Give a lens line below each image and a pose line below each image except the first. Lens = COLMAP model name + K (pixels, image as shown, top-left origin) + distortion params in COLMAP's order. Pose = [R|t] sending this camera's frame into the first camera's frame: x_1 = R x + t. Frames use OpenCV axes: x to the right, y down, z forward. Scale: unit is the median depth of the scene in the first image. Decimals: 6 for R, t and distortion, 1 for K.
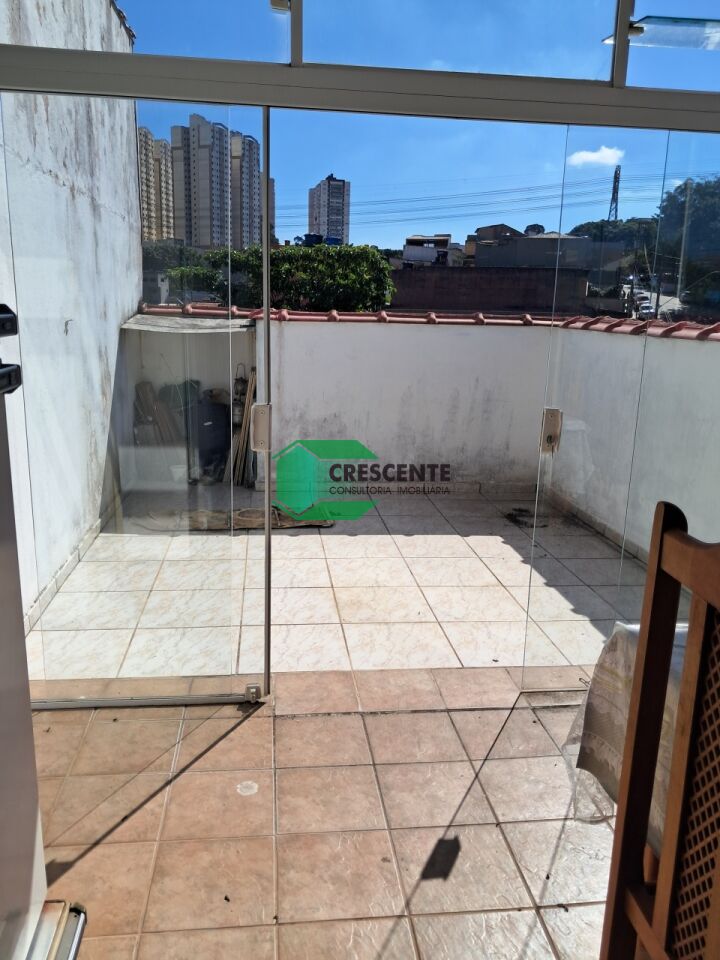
lens RADIAL K [[765.1, 0, 351.6], [0, 765.1, 477.3], [0, 0, 1]] dist [0.058347, -0.101759]
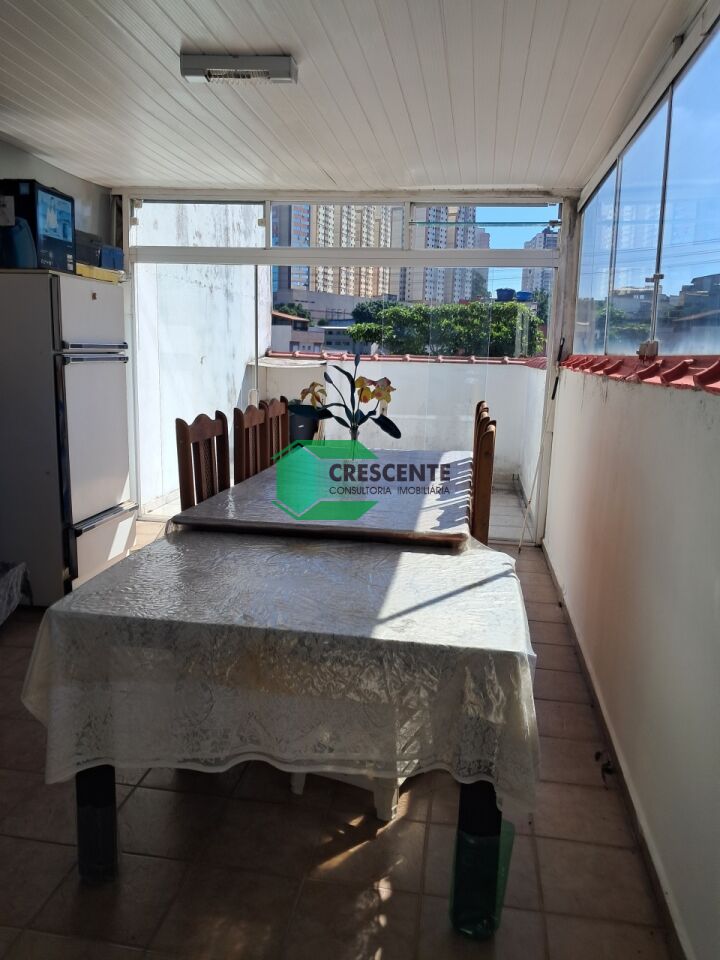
lens RADIAL K [[765.1, 0, 359.6], [0, 765.1, 485.2], [0, 0, 1]] dist [0.058347, -0.101759]
pose [[0.967816, 0.045734, -0.247468, 0.084567], [-0.059231, 0.997120, -0.047372, 0.030627], [0.244588, 0.060505, 0.967737, -0.123209]]
